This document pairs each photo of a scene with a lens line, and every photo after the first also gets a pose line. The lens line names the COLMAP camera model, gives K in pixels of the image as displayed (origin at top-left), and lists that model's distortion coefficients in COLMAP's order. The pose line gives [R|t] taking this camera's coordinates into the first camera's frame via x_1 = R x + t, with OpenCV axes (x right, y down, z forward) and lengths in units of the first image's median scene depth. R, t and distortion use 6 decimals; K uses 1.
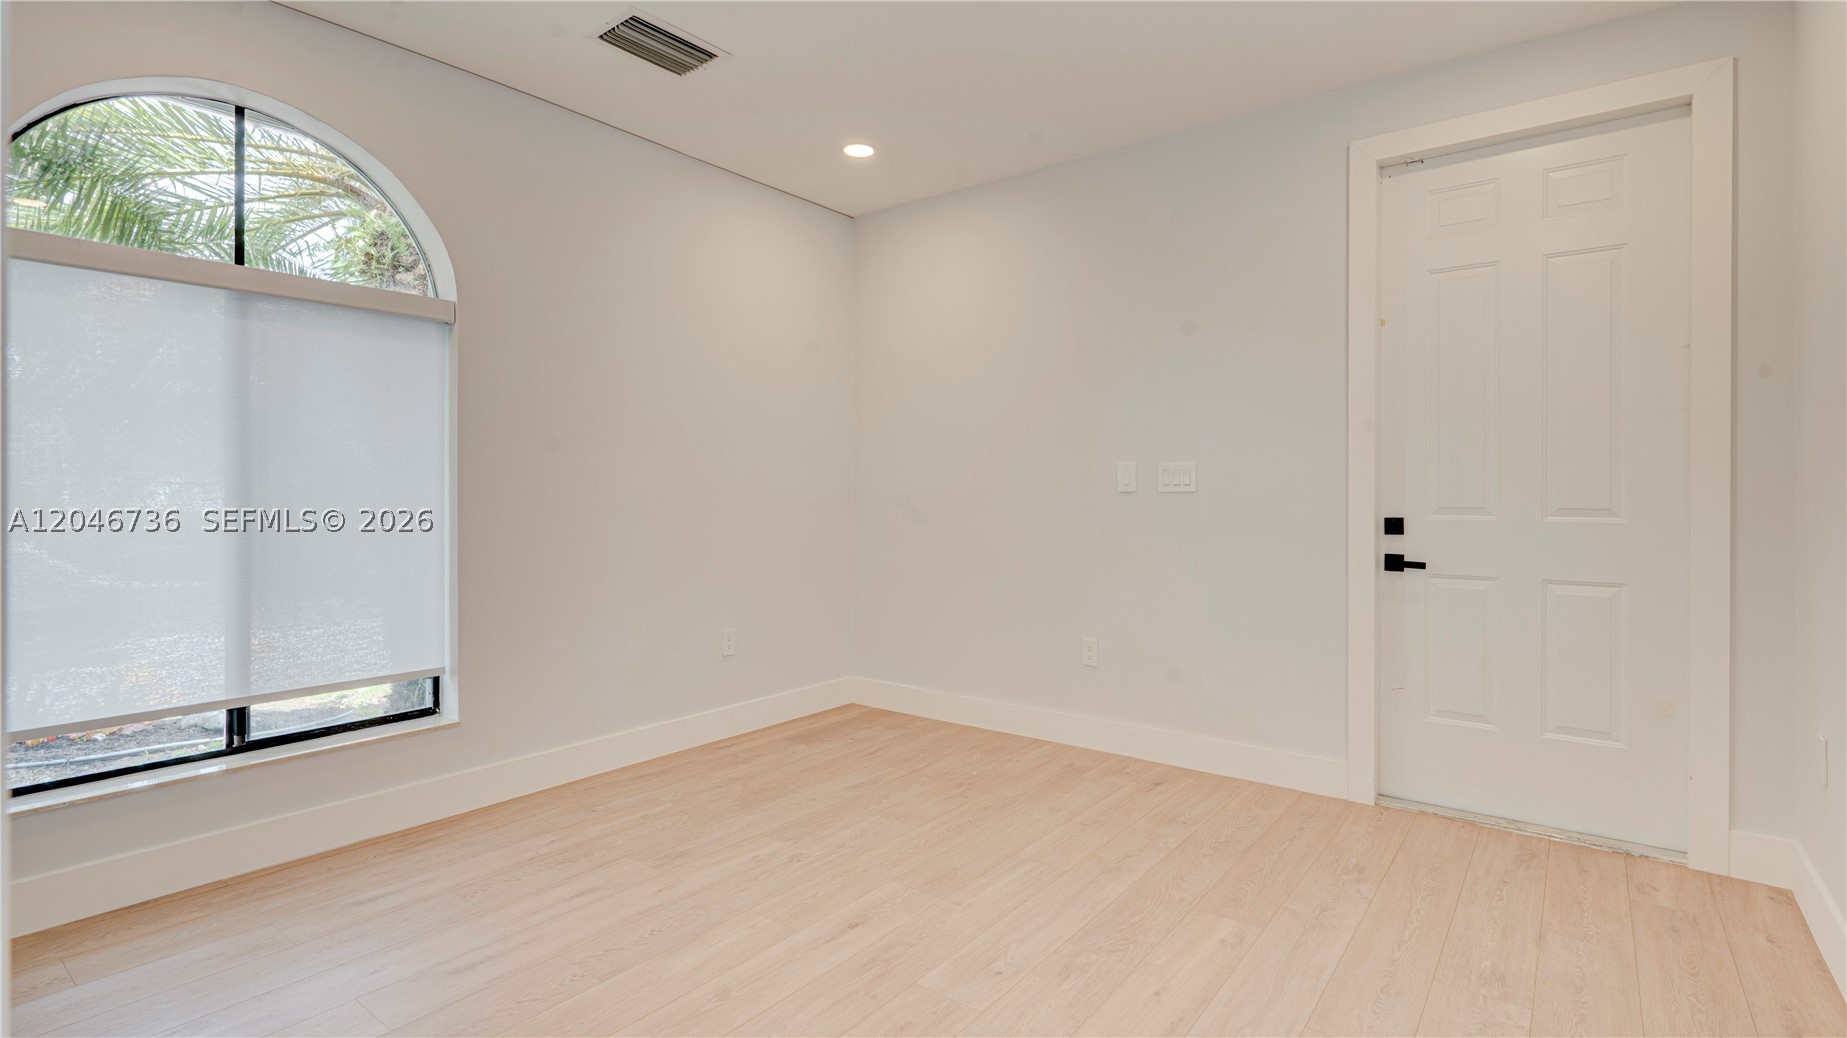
lens RADIAL K [[876.1, 0, 924.7], [0, 876.1, 499.9], [0, 0, 1]] dist [-0.000417, 0.000158]
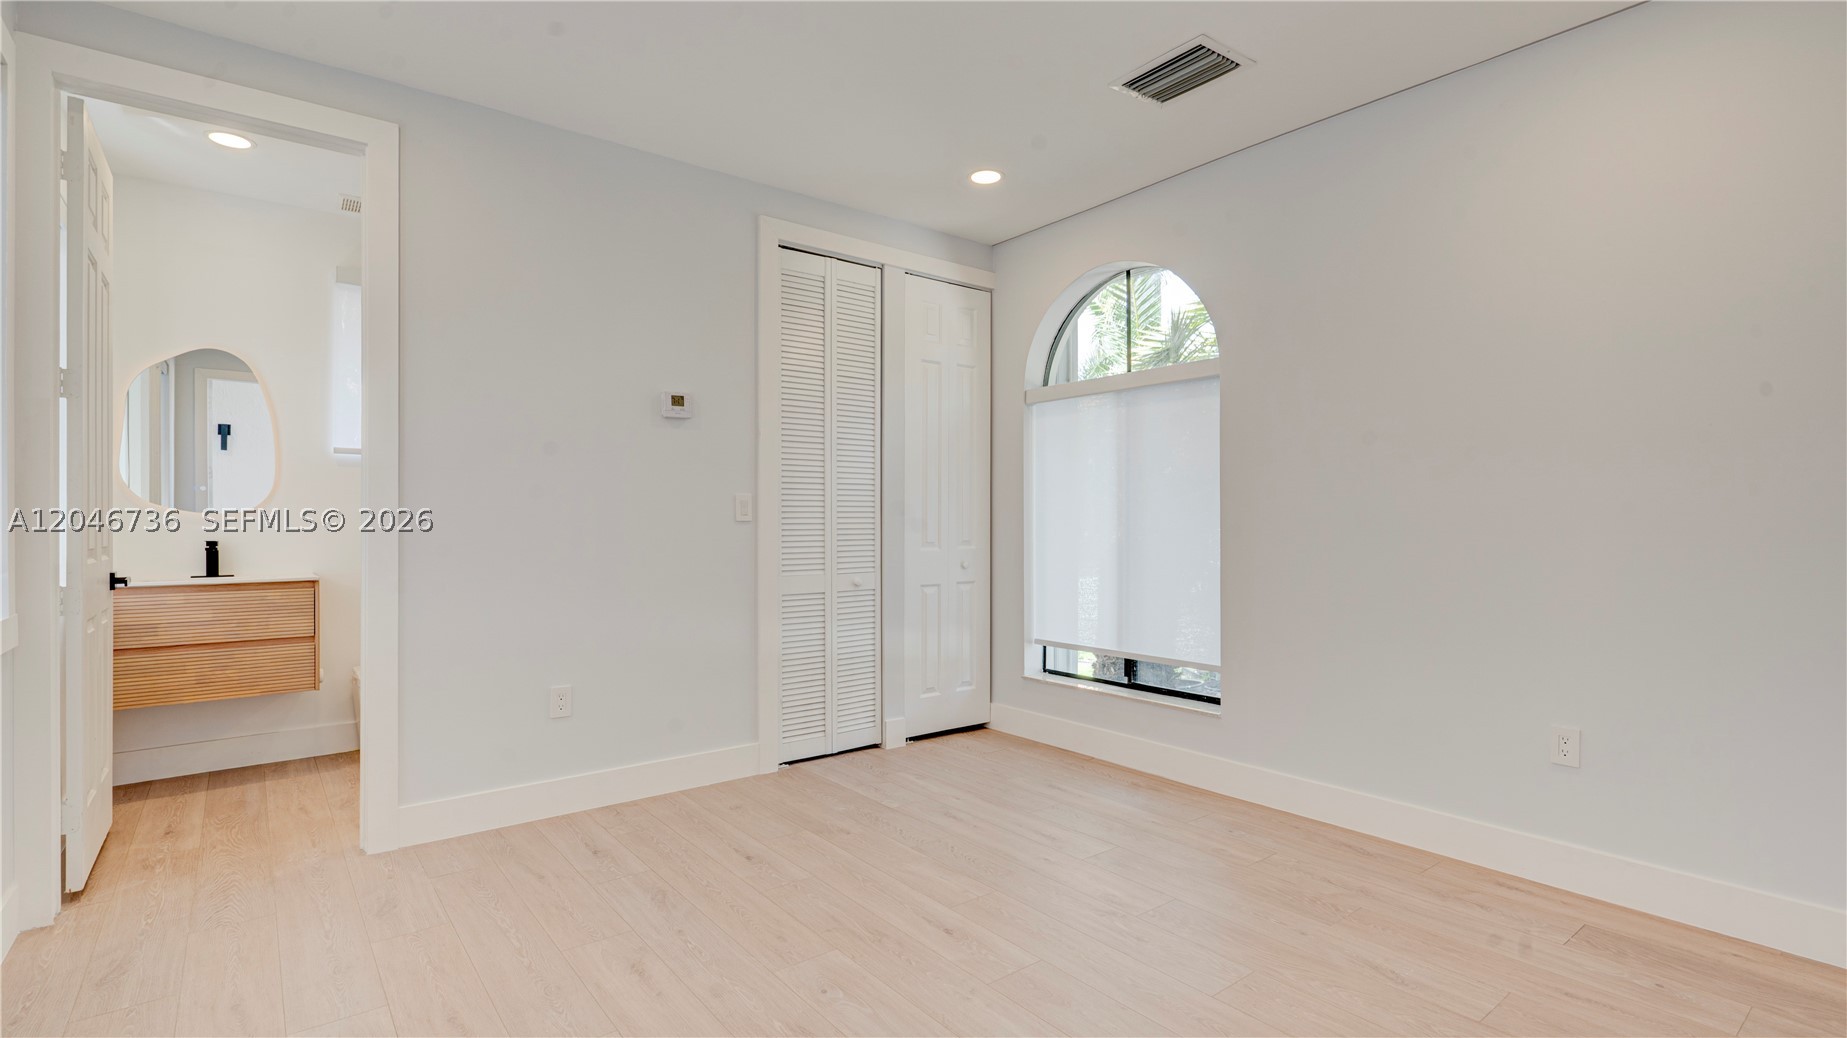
lens RADIAL K [[868.7, 0, 936.8], [0, 868.7, 519.5], [0, 0, 1]] dist [-0.001075, 0.020438]
pose [[-0.243405, -0.002826, -0.969921, 0.751217], [-0.006069, 0.999981, -0.001391, -0.004378], [0.969906, 0.005548, -0.243418, 0.995831]]
